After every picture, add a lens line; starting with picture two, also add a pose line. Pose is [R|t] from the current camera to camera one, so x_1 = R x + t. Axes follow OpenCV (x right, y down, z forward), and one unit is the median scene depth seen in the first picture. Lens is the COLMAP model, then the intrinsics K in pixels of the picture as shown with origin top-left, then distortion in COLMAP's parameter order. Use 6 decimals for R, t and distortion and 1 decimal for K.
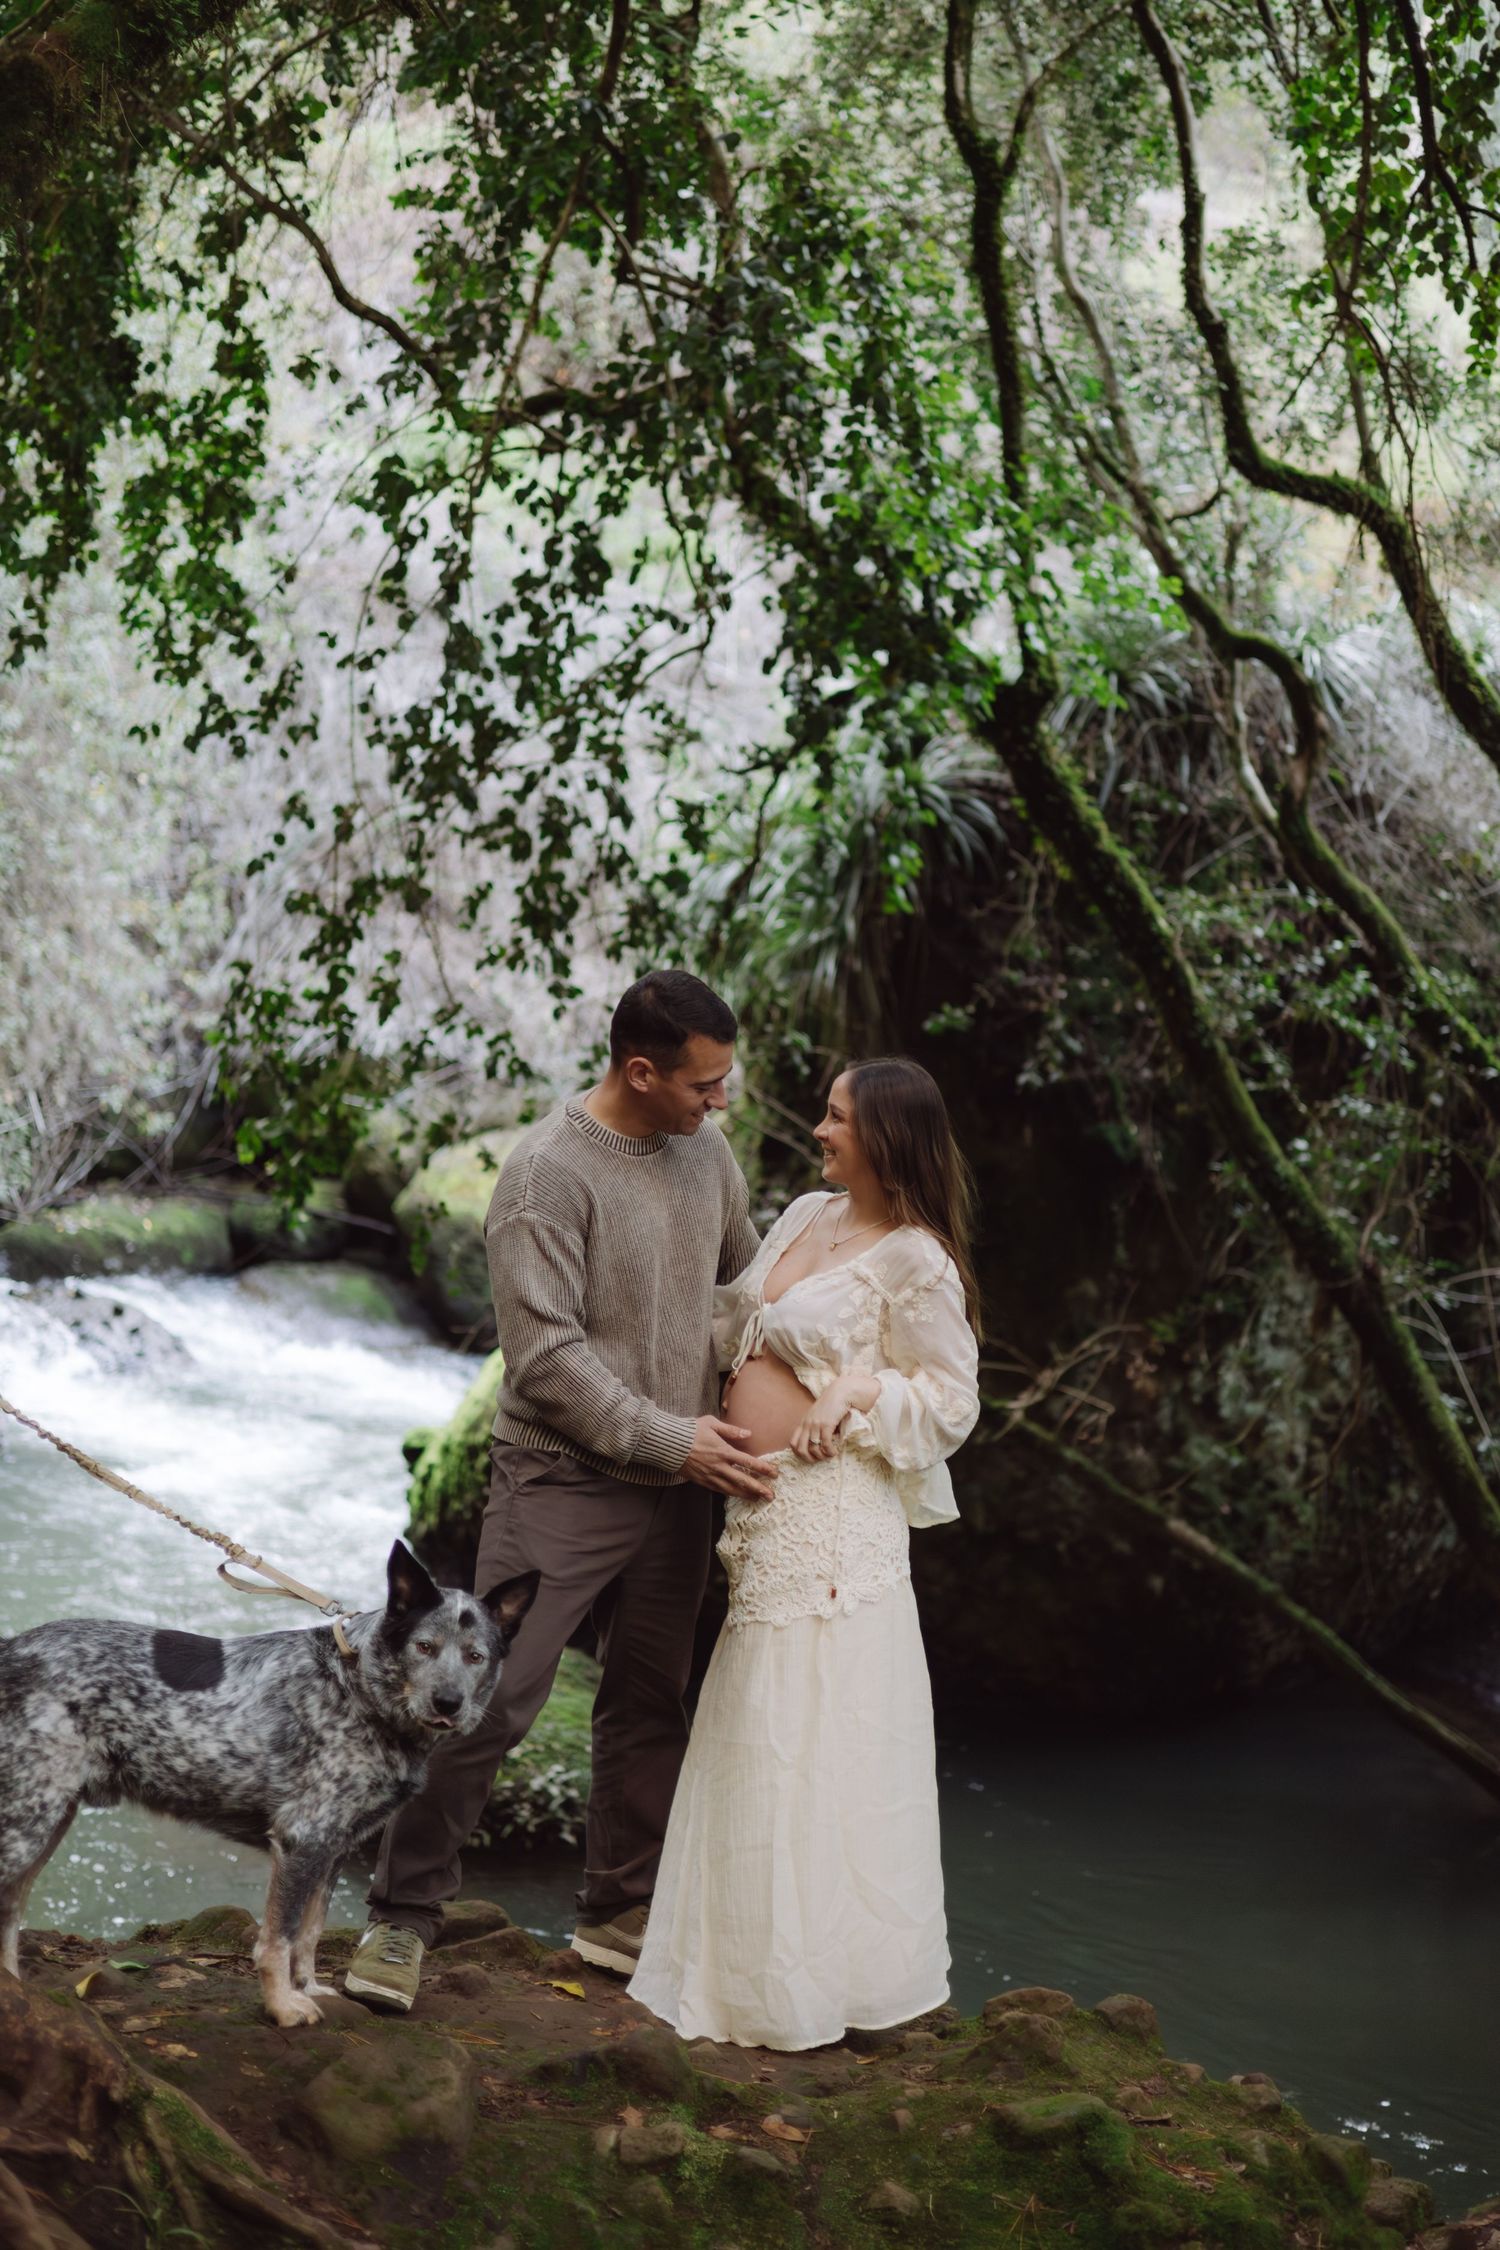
lens RADIAL K [[3247.4, 0, 756.7], [0, 3247.4, 1120.8], [0, 0, 1]] dist [0.024372, 0.000000]
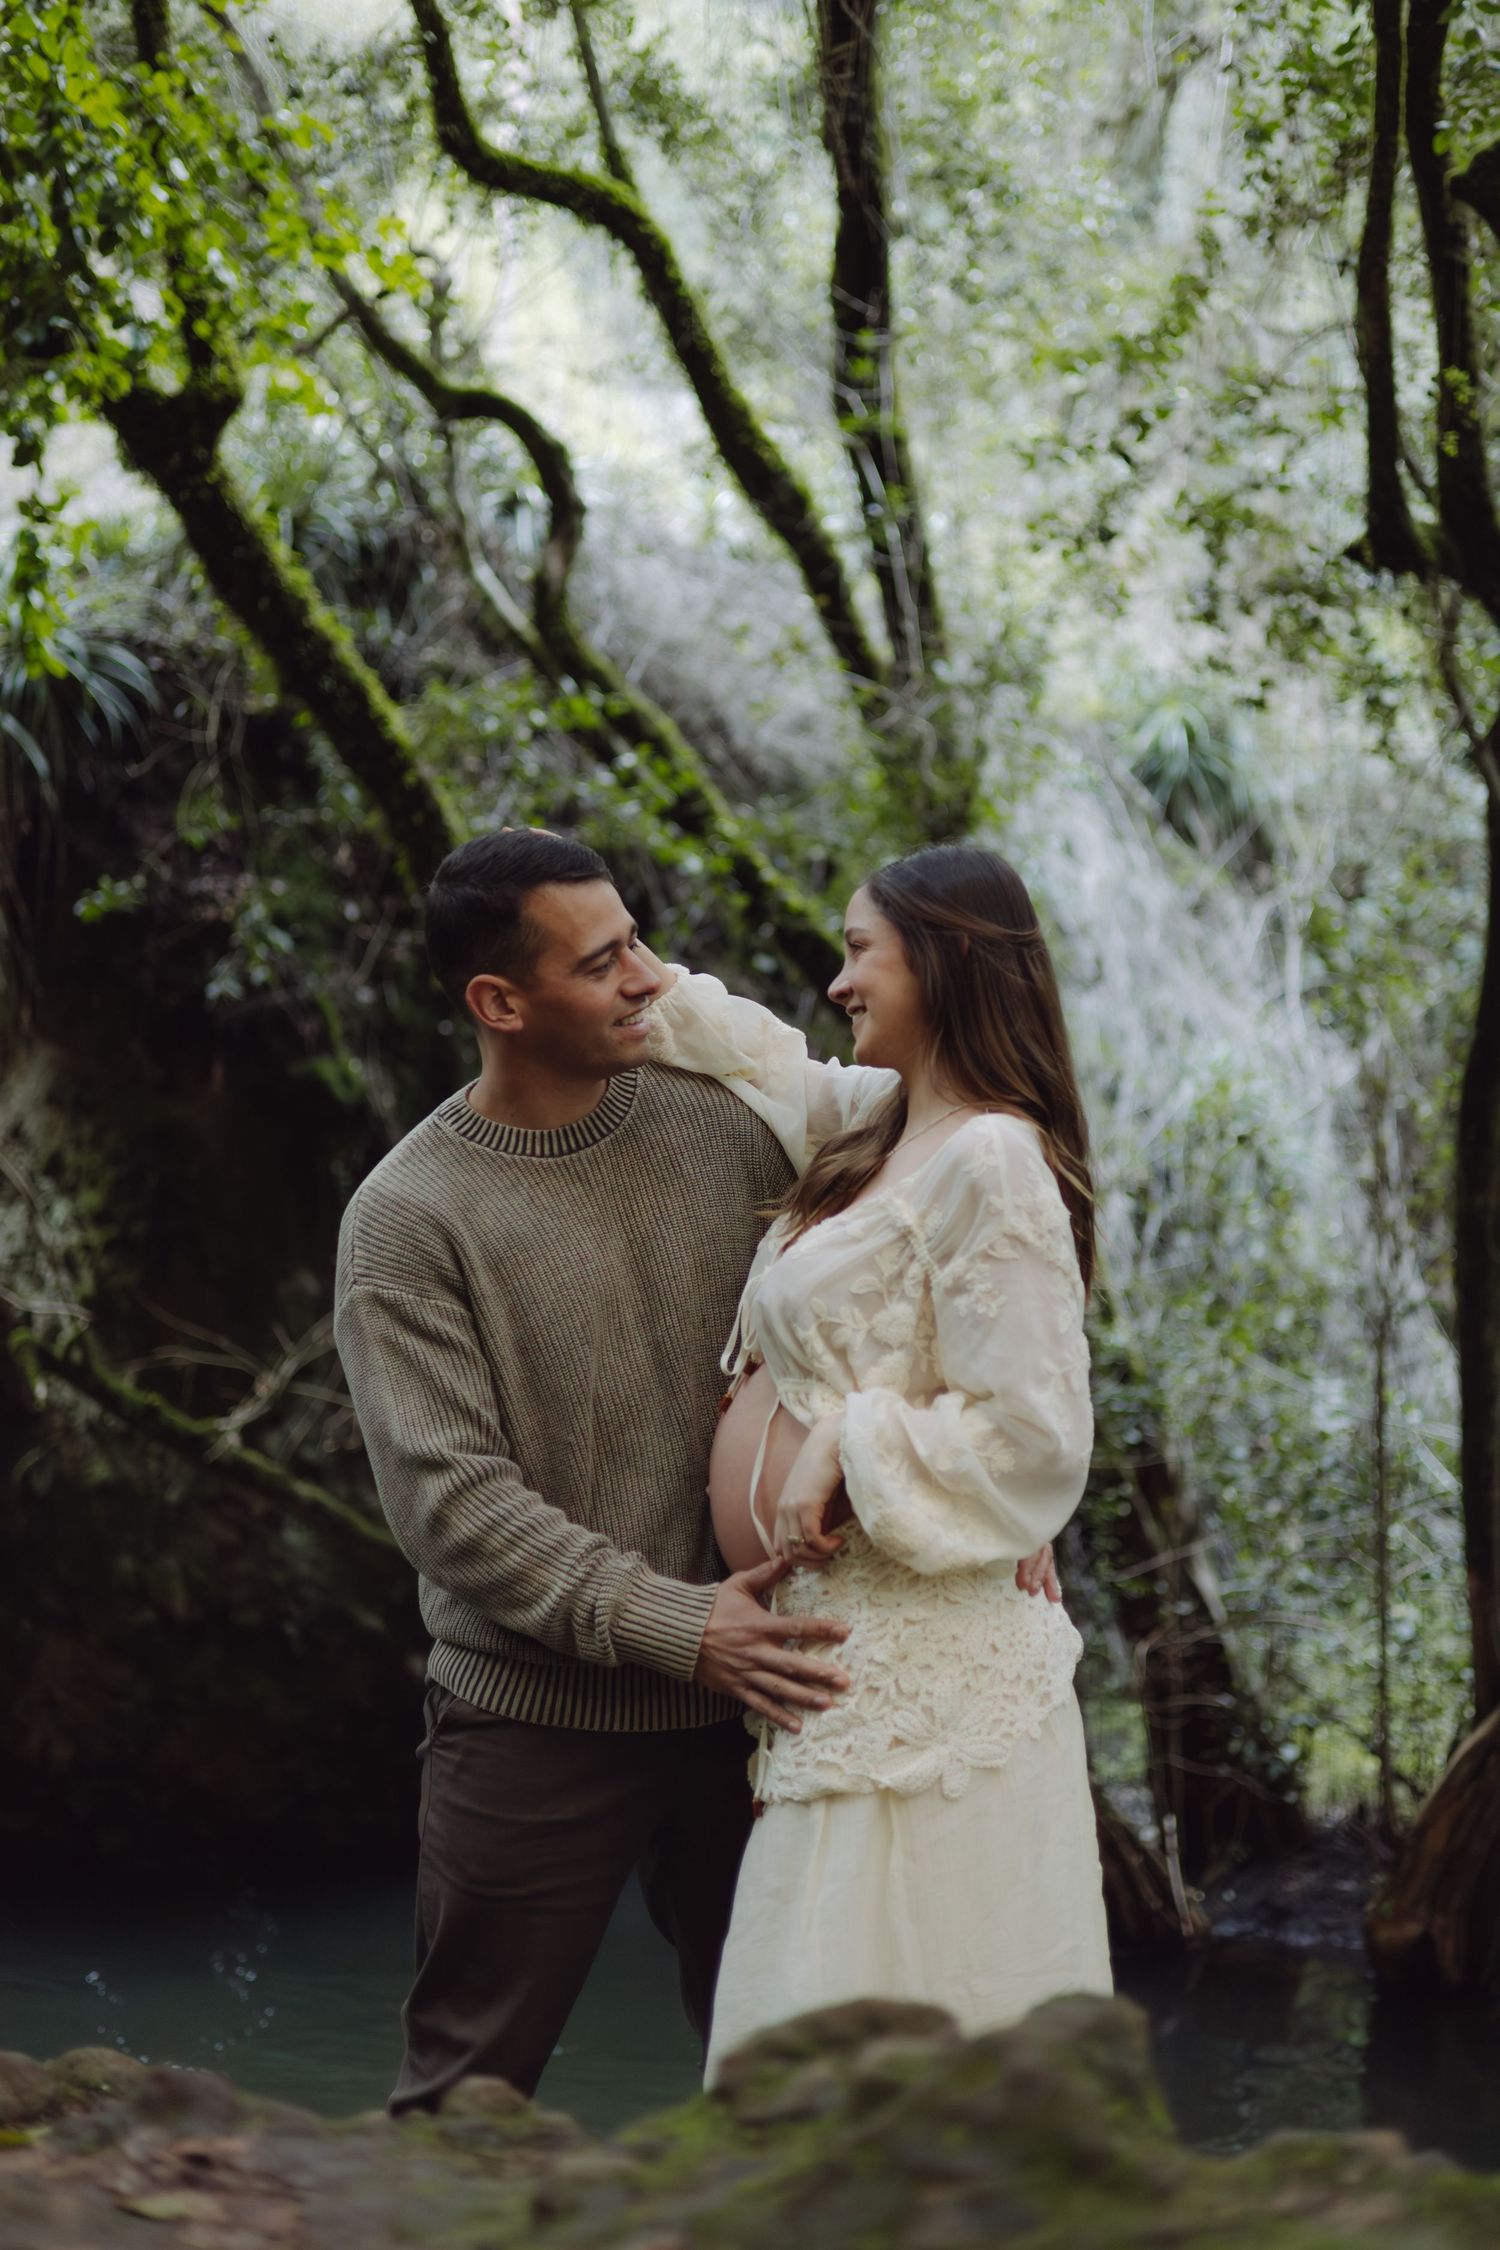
lens RADIAL K [[3247.4, 0, 817.7], [0, 3247.4, 1080.8], [0, 0, 1]] dist [0.024372, 0.000000]
pose [[0.953300, -0.050635, 0.297750, -0.009401], [0.077106, 0.993980, -0.077833, 0.078480], [-0.292017, 0.097157, 0.951466, 0.248272]]
